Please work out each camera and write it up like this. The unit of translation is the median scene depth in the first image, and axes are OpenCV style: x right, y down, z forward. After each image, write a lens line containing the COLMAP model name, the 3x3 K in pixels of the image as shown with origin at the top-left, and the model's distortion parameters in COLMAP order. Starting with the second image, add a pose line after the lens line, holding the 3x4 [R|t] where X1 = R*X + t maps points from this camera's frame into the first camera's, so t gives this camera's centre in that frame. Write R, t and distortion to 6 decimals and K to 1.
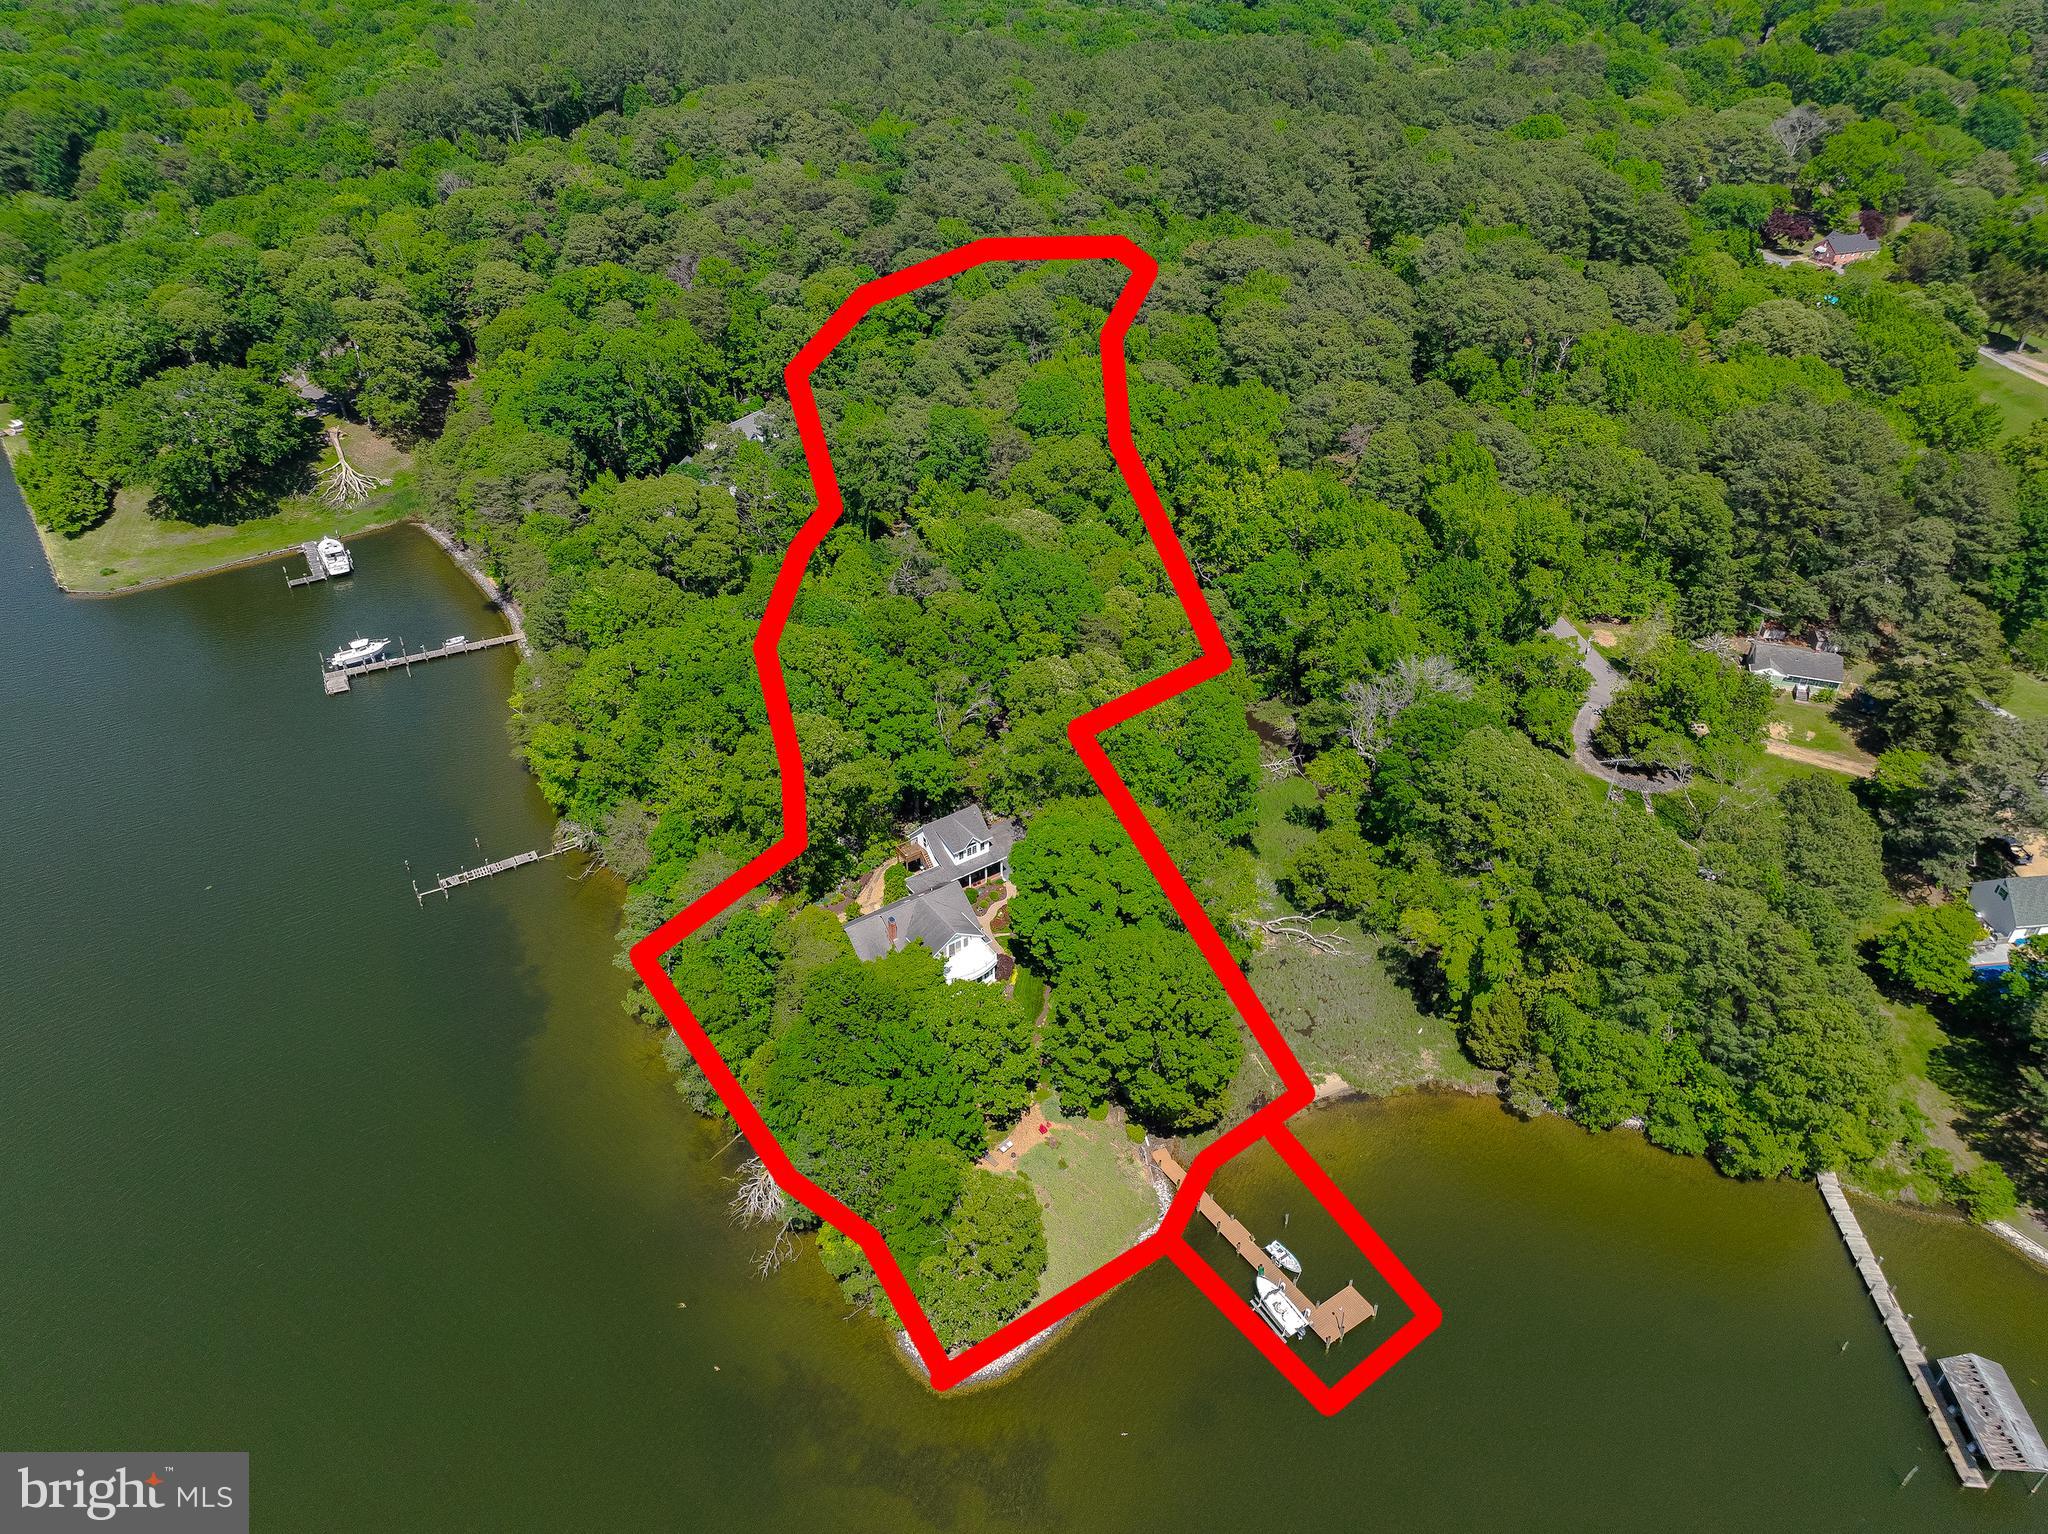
lens RADIAL K [[1447.6, 0, 1027.0], [0, 1447.6, 770.4], [0, 0, 1]] dist [0.001876, 0.020624]
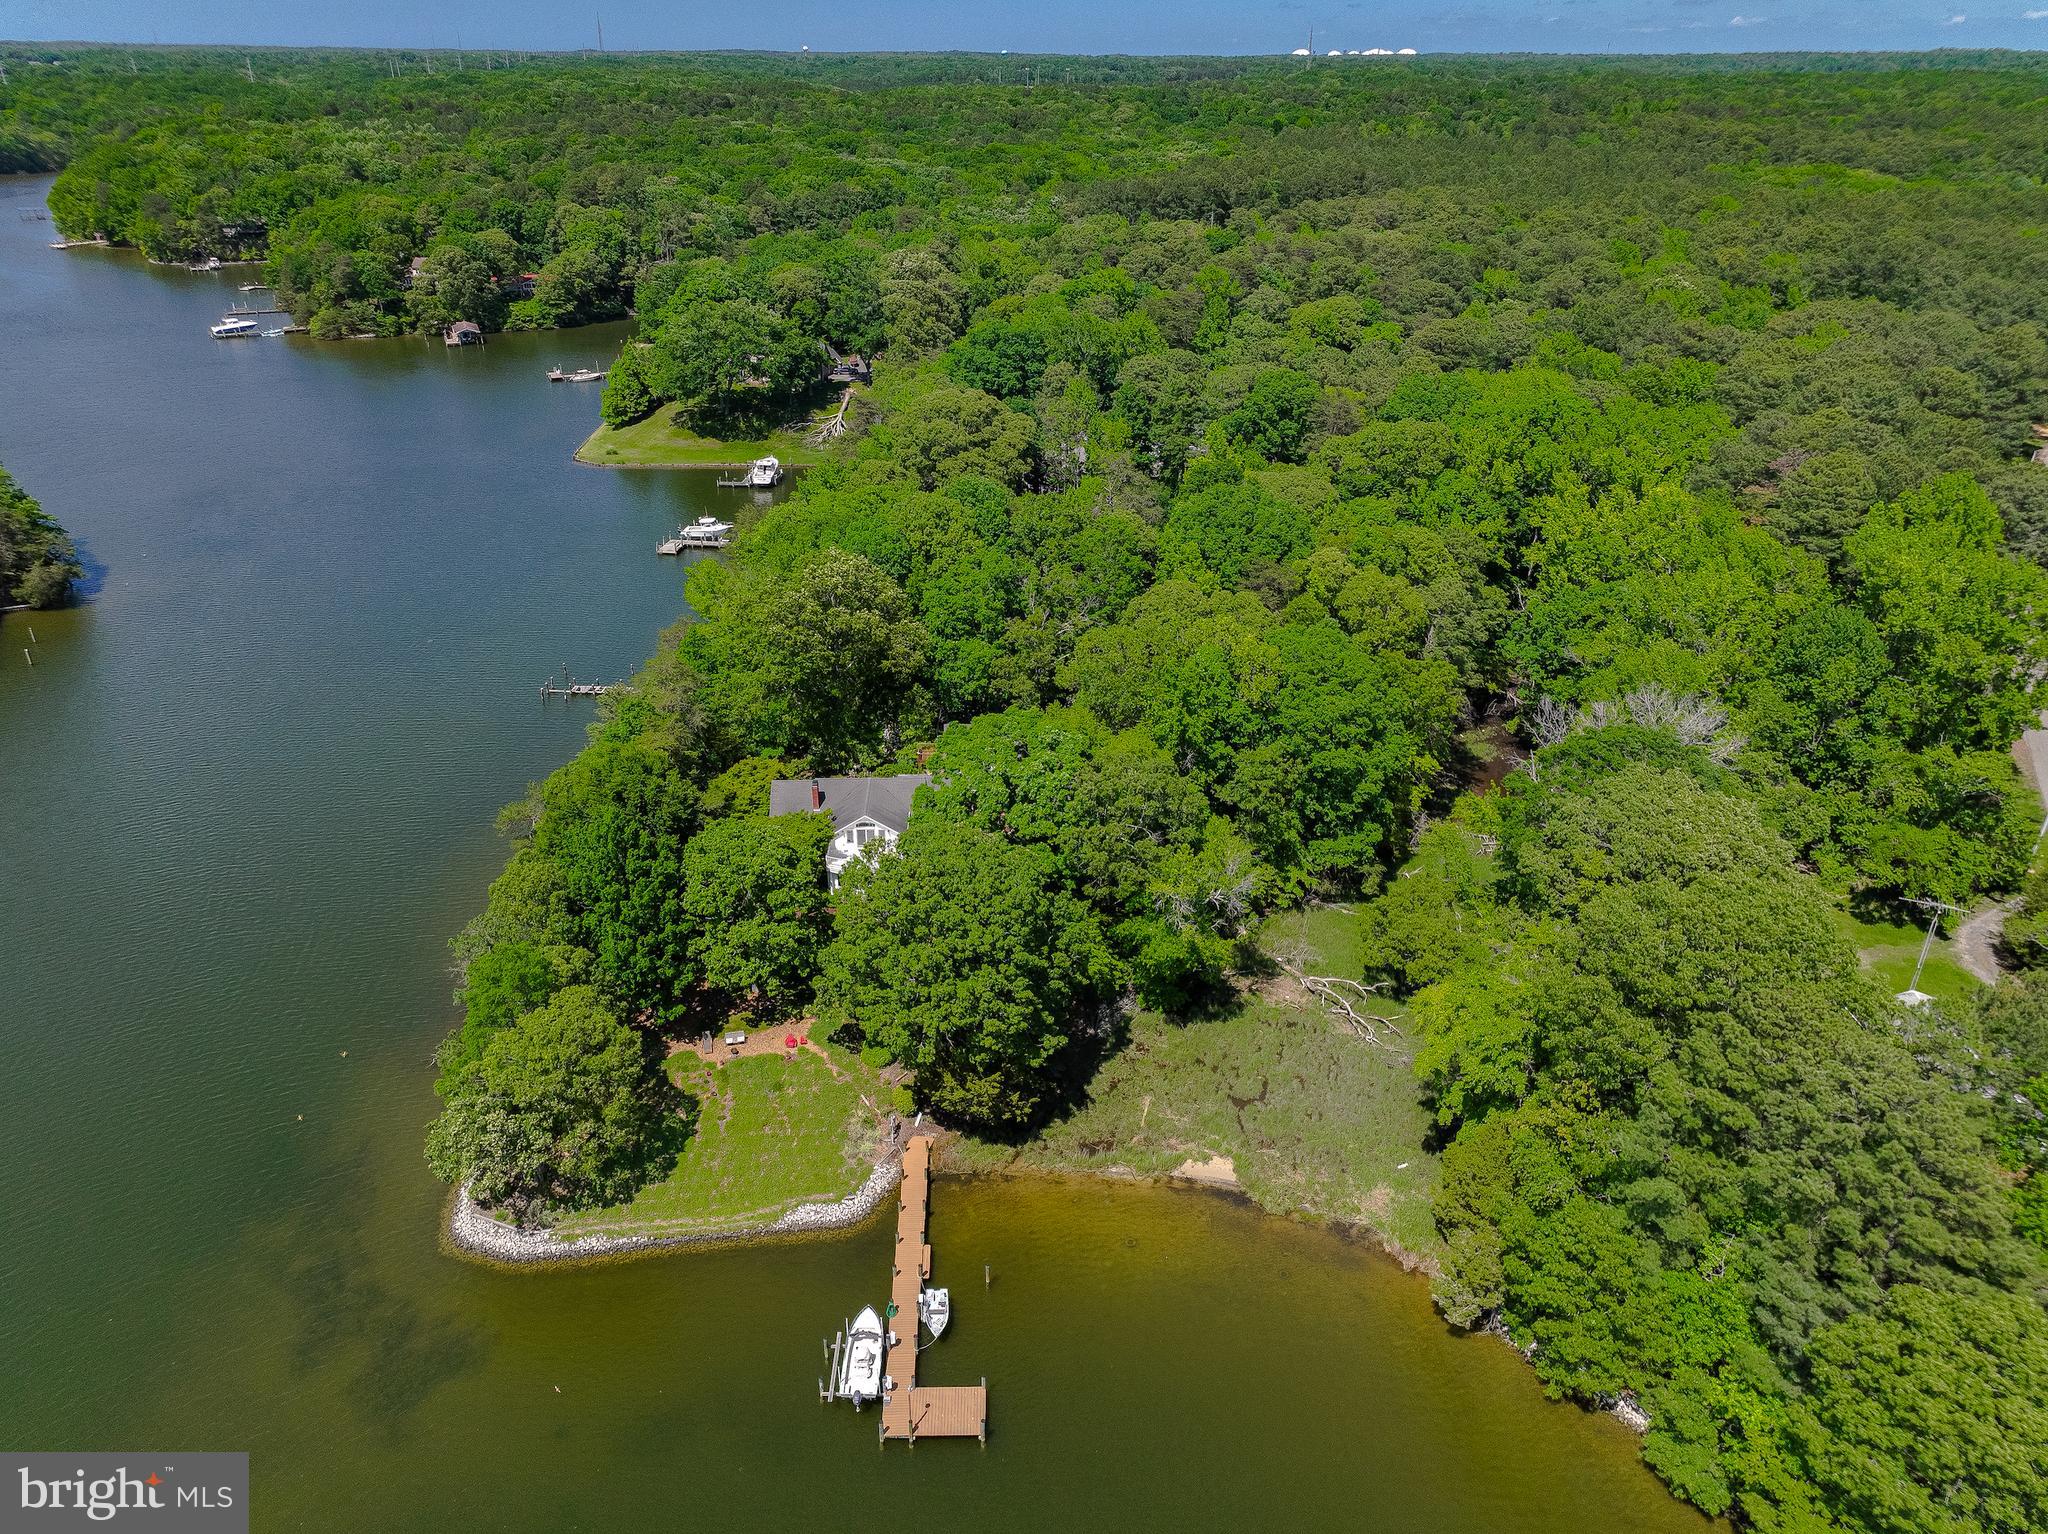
lens RADIAL K [[1447.6, 0, 1026.4], [0, 1447.6, 760.5], [0, 0, 1]] dist [0.001876, 0.020624]
pose [[0.833279, 0.244302, -0.495947, 0.297371], [-0.320259, 0.944527, -0.072821, 0.079757], [0.450645, 0.219512, 0.865294, 0.233542]]
